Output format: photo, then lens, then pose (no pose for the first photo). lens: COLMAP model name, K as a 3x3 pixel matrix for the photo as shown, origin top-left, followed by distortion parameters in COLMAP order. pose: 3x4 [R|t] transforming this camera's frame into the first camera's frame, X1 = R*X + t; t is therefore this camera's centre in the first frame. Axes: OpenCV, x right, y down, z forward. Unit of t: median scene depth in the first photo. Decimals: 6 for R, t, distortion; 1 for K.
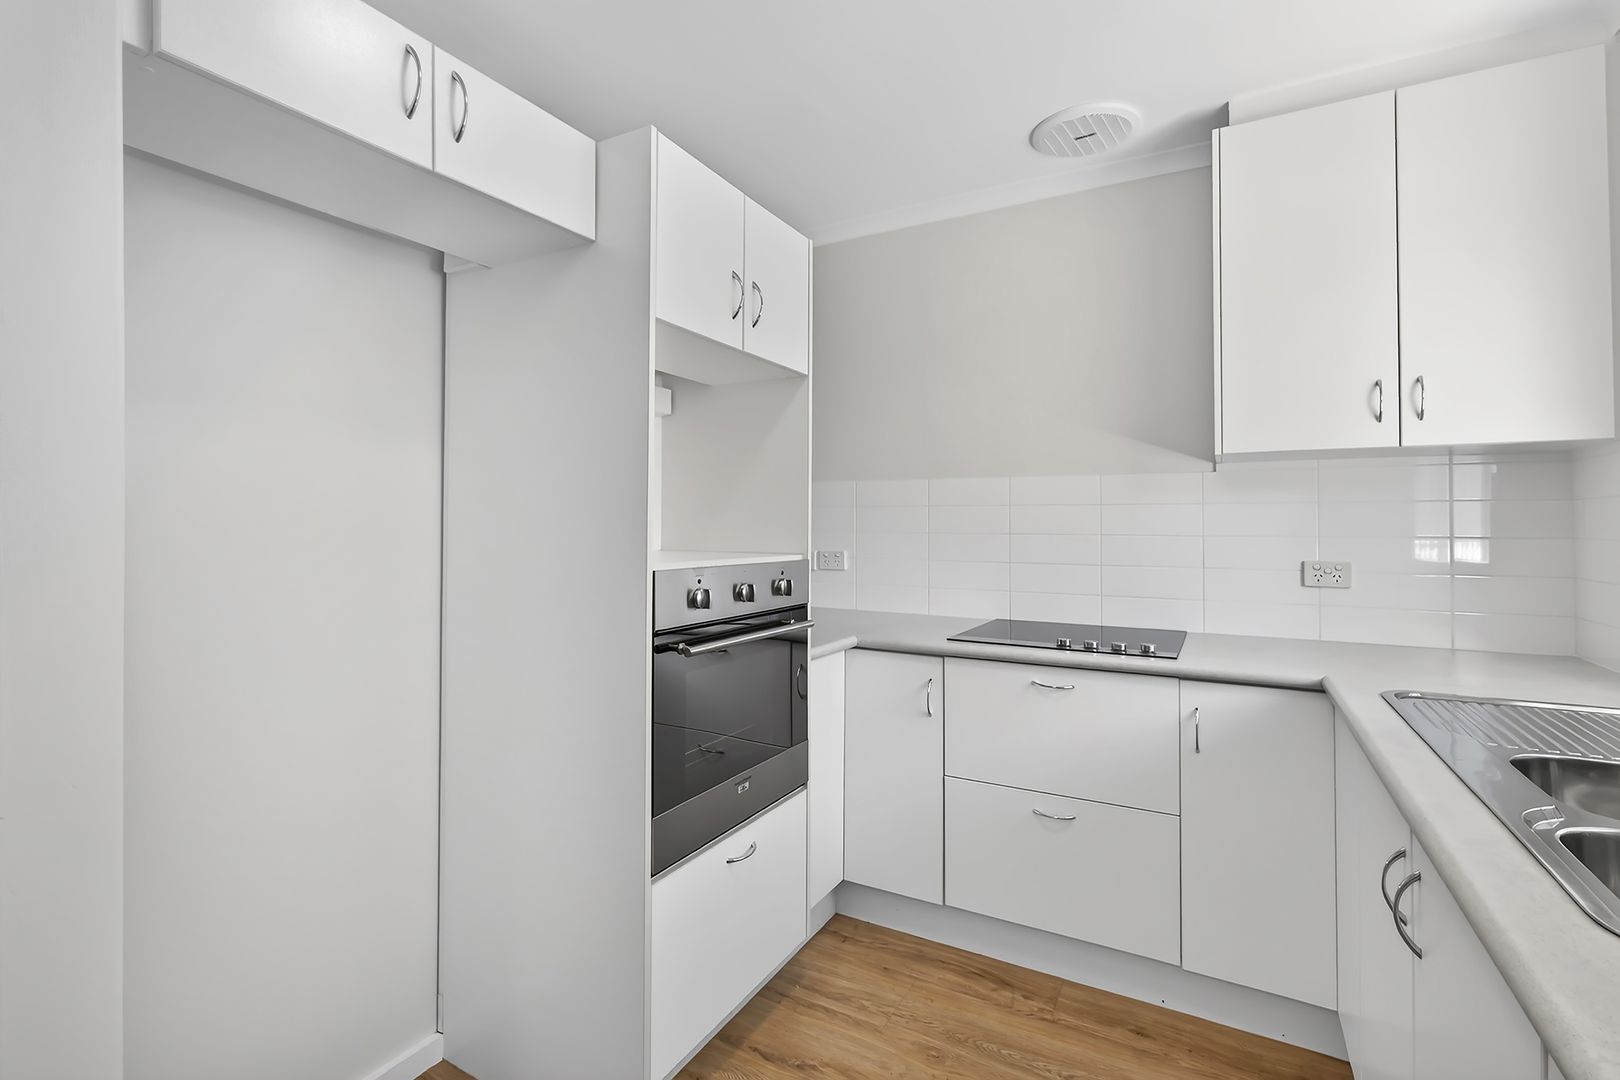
lens RADIAL K [[768.9, 0, 812.8], [0, 768.9, 515.9], [0, 0, 1]] dist [-0.004751, 0.000204]
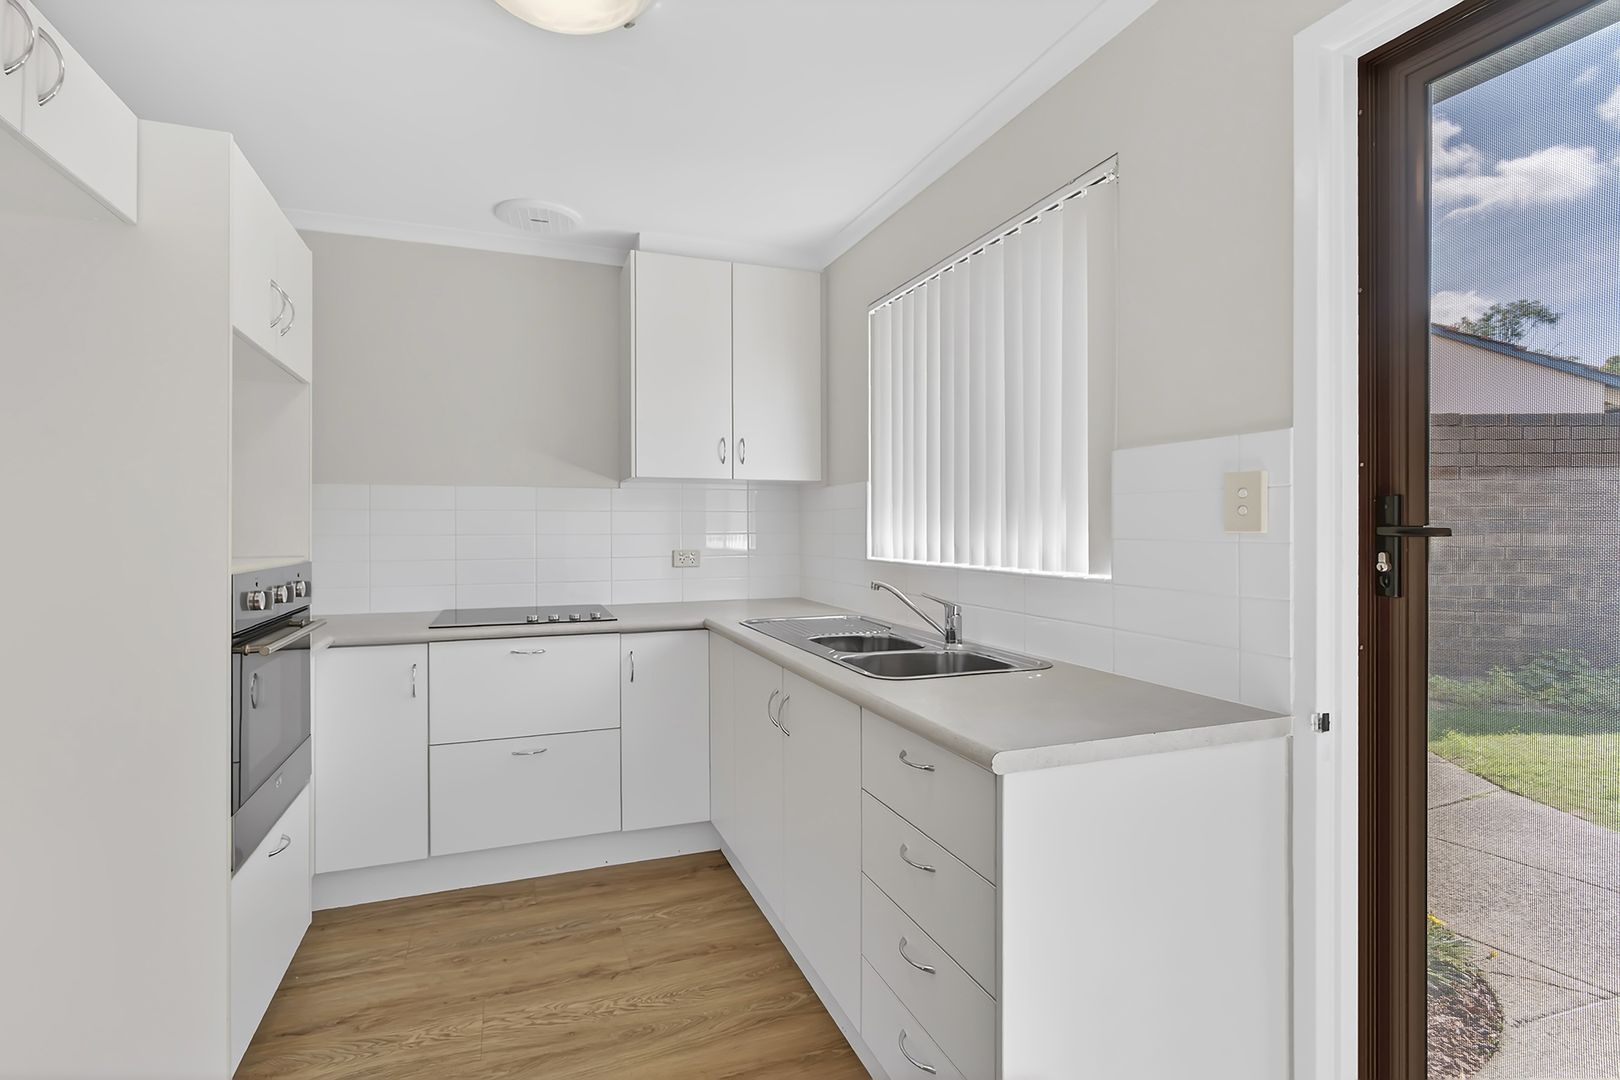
lens RADIAL K [[768.9, 0, 795.3], [0, 768.9, 537.4], [0, 0, 1]] dist [-0.004751, 0.000204]
pose [[0.648405, -0.015486, 0.761138, -0.377630], [-0.005601, 0.999669, 0.025111, -0.005855], [-0.761275, -0.020545, 0.648103, -0.171270]]
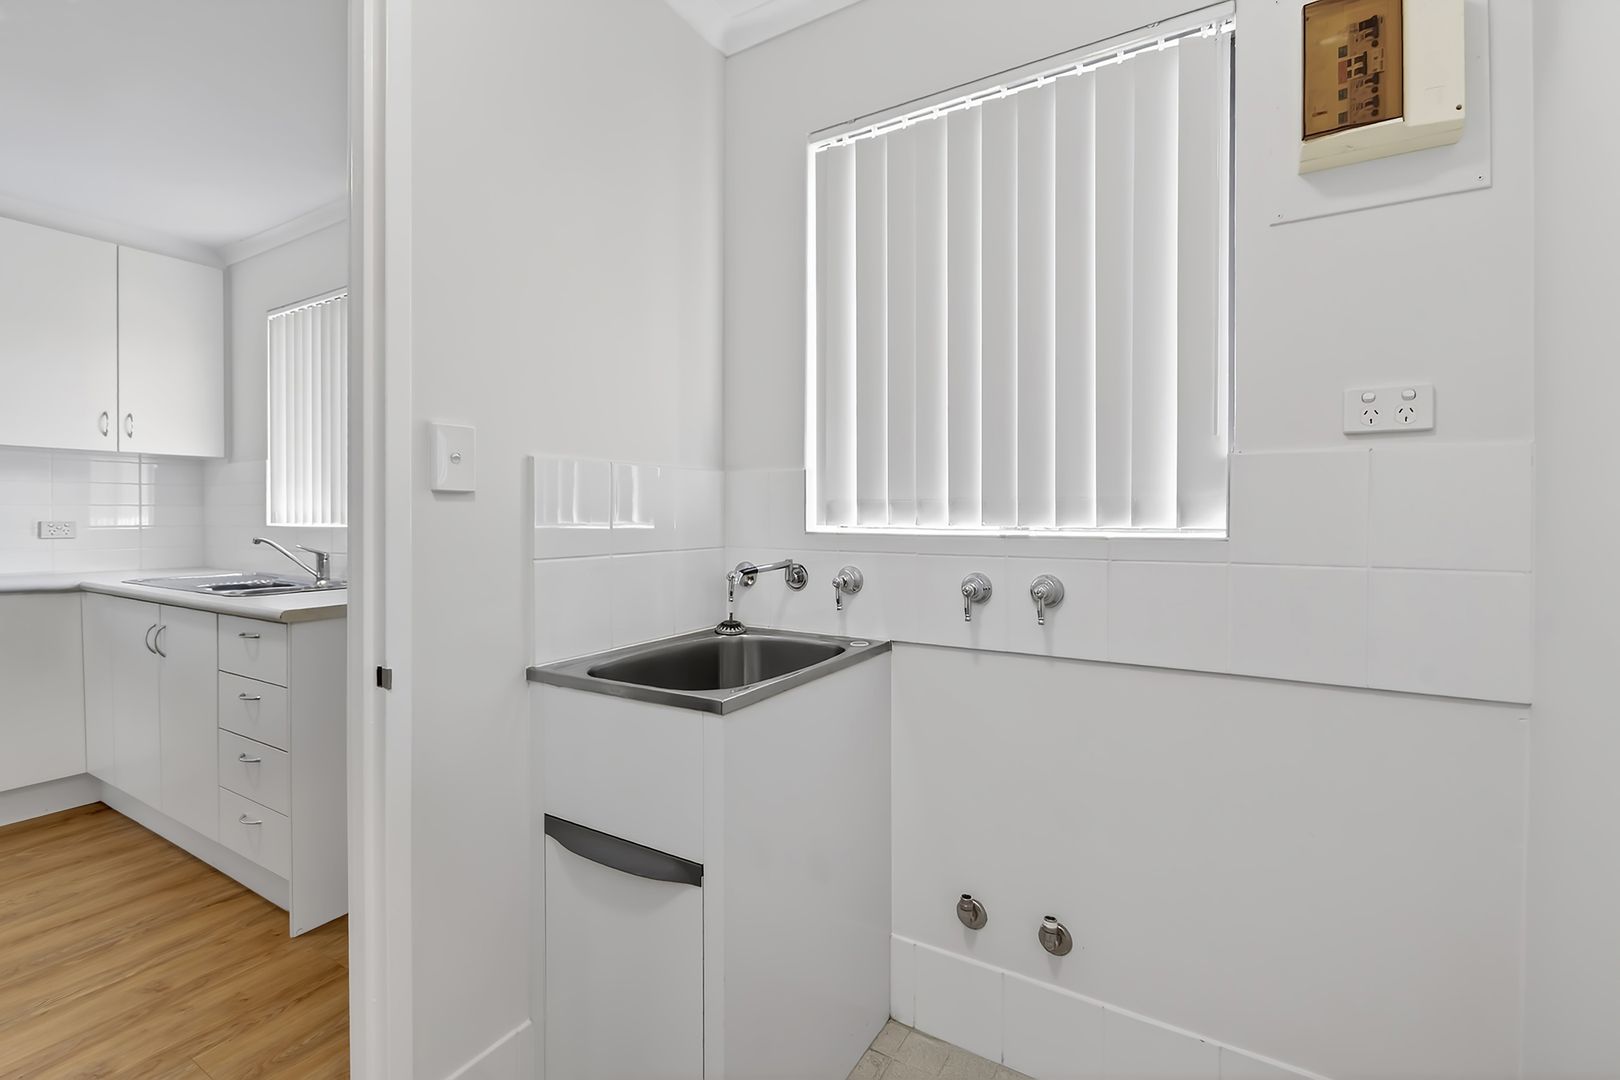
lens RADIAL K [[768.9, 0, 805.2], [0, 768.9, 525.8], [0, 0, 1]] dist [-0.004751, 0.000204]
pose [[0.077929, -0.014837, 0.996849, -0.754143], [-0.016644, 0.999731, 0.016181, 0.020481], [-0.996820, -0.017853, 0.077661, -0.614984]]
